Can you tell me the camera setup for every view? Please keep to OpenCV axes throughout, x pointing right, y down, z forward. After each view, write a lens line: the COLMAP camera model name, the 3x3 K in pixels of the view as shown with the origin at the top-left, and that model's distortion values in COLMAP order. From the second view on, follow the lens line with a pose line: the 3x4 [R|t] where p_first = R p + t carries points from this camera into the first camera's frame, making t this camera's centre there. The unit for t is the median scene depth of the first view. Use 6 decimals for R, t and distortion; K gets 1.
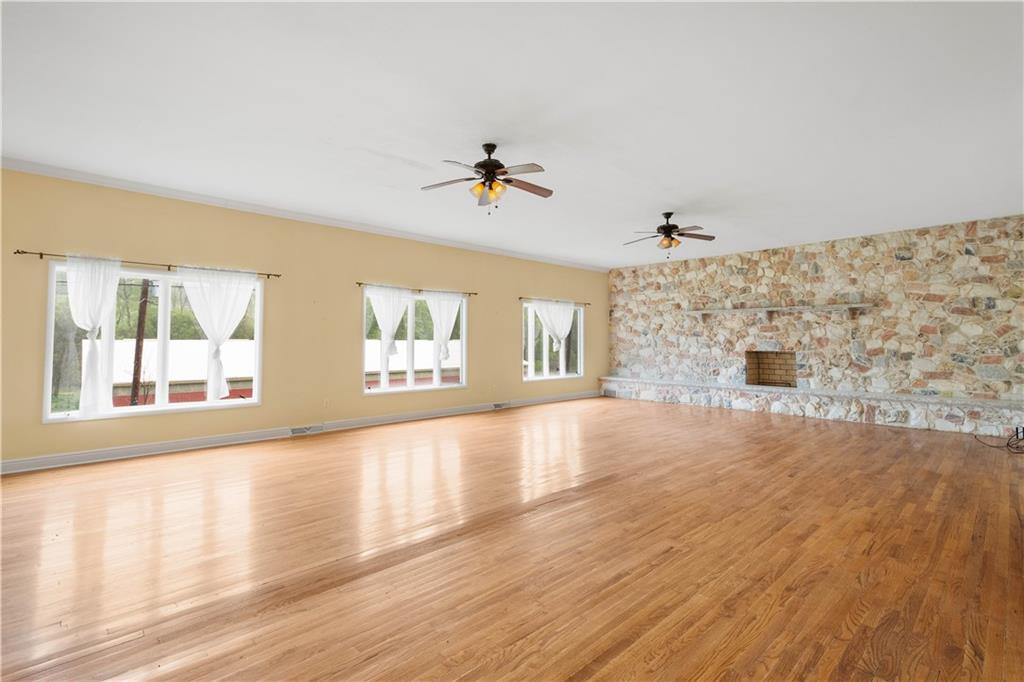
lens RADIAL K [[454.9, 0, 517.1], [0, 454.9, 327.5], [0, 0, 1]] dist [0.008112, -0.000157]
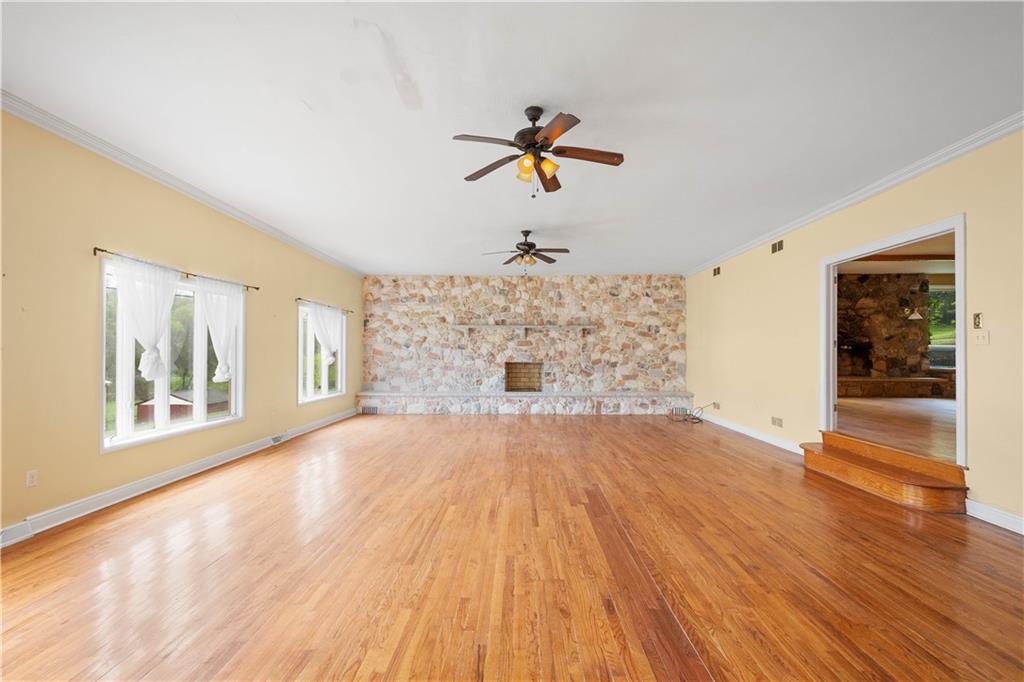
lens RADIAL K [[454.9, 0, 444.9], [0, 454.9, 349.3], [0, 0, 1]] dist [0.008112, -0.000157]
pose [[0.713772, 0.005310, 0.700358, -0.436557], [-0.022165, 0.999642, 0.015011, 0.005313], [-0.700028, -0.026238, 0.713634, 0.318100]]
